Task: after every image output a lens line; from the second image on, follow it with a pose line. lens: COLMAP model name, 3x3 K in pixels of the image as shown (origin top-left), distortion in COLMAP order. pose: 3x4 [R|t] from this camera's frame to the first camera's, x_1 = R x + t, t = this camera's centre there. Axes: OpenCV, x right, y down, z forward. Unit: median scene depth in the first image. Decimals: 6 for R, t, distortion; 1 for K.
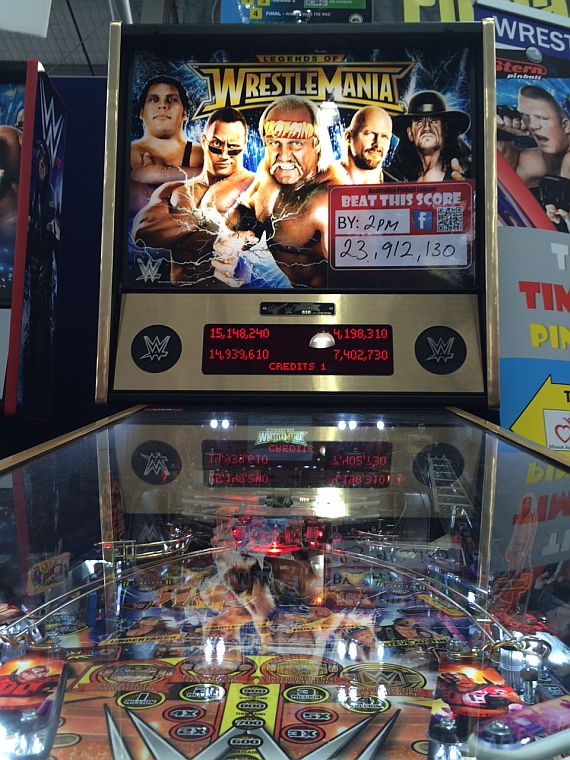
lens RADIAL K [[653.6, 0, 284.6], [0, 653.6, 381.5], [0, 0, 1]] dist [0.078999, -0.100631]
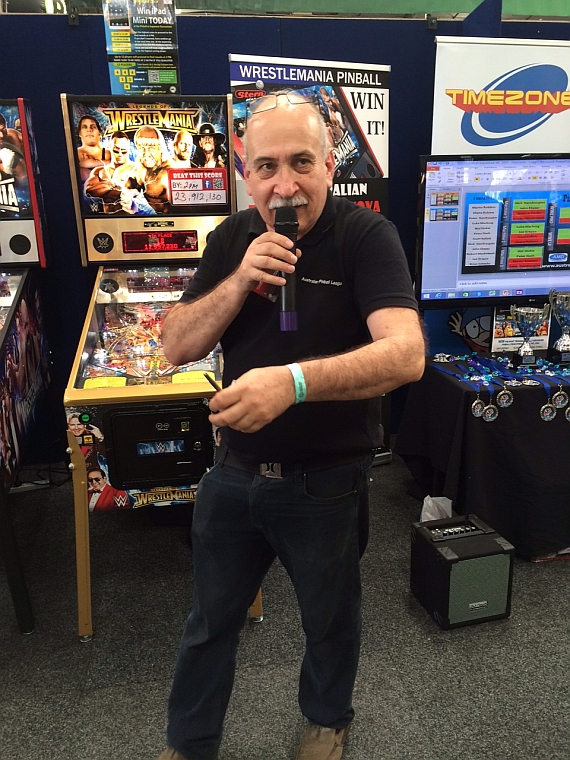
lens RADIAL K [[653.6, 0, 285.7], [0, 653.6, 386.8], [0, 0, 1]] dist [0.078999, -0.100631]
pose [[0.986238, -0.078515, 0.145496, 0.079705], [0.002537, 0.887122, 0.461528, -0.690736], [-0.165310, -0.454807, 0.875113, -1.500315]]
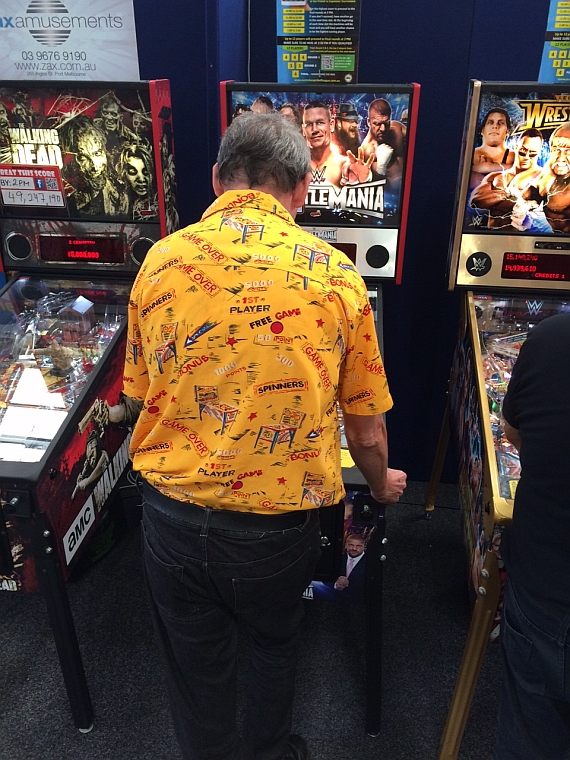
lens RADIAL K [[653.6, 0, 284.4], [0, 653.6, 383.1], [0, 0, 1]] dist [0.078999, -0.100631]
pose [[0.989264, 0.057880, -0.134191, -0.476867], [0.022309, 0.847654, 0.530080, -0.805920], [0.144429, -0.527383, 0.837262, -0.975424]]
